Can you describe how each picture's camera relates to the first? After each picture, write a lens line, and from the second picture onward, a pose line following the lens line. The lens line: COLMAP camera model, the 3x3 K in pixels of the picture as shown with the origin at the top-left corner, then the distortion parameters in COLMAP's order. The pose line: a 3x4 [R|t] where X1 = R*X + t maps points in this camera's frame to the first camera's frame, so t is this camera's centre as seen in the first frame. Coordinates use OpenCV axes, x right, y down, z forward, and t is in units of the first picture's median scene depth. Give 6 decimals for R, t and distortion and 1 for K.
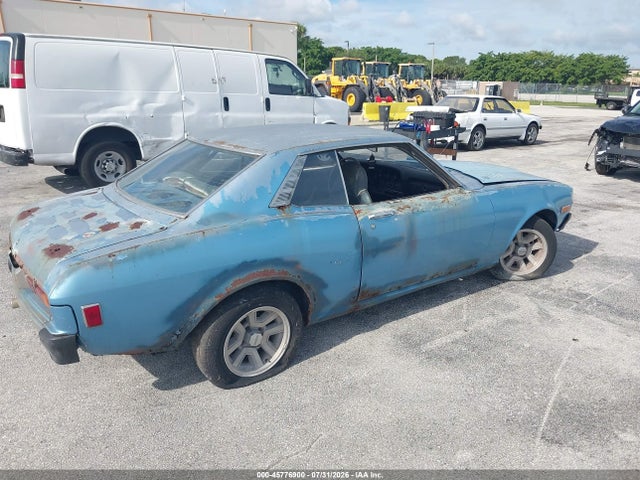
lens RADIAL K [[516.5, 0, 324.6], [0, 516.5, 235.6], [0, 0, 1]] dist [-0.002054, -0.000501]
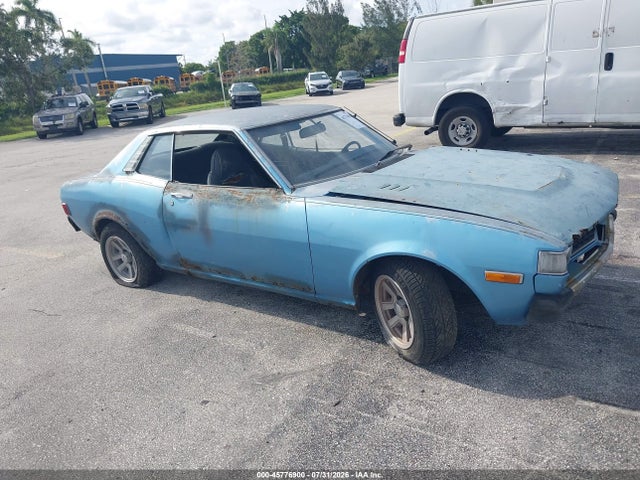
lens RADIAL K [[506.7, 0, 320.3], [0, 506.7, 241.9], [0, 0, 1]] dist [0.000491, -0.002207]
pose [[0.311025, 0.268215, -0.911770, 0.814143], [-0.167348, 0.959818, 0.225263, -0.159855], [0.935552, 0.082521, 0.343413, 0.606204]]
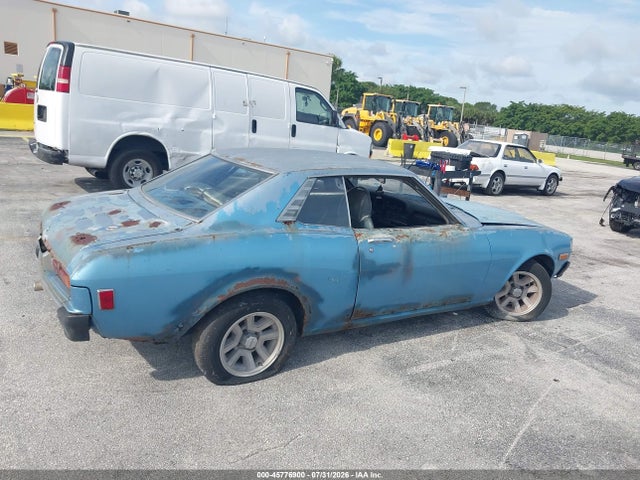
lens RADIAL K [[514.0, 0, 324.9], [0, 514.0, 240.9], [0, 0, 1]] dist [0.003330, -0.007545]
pose [[0.993948, 0.104825, -0.032840, 0.019914], [-0.106229, 0.993349, -0.044416, 0.013573], [0.027966, 0.047636, 0.998473, -0.047506]]
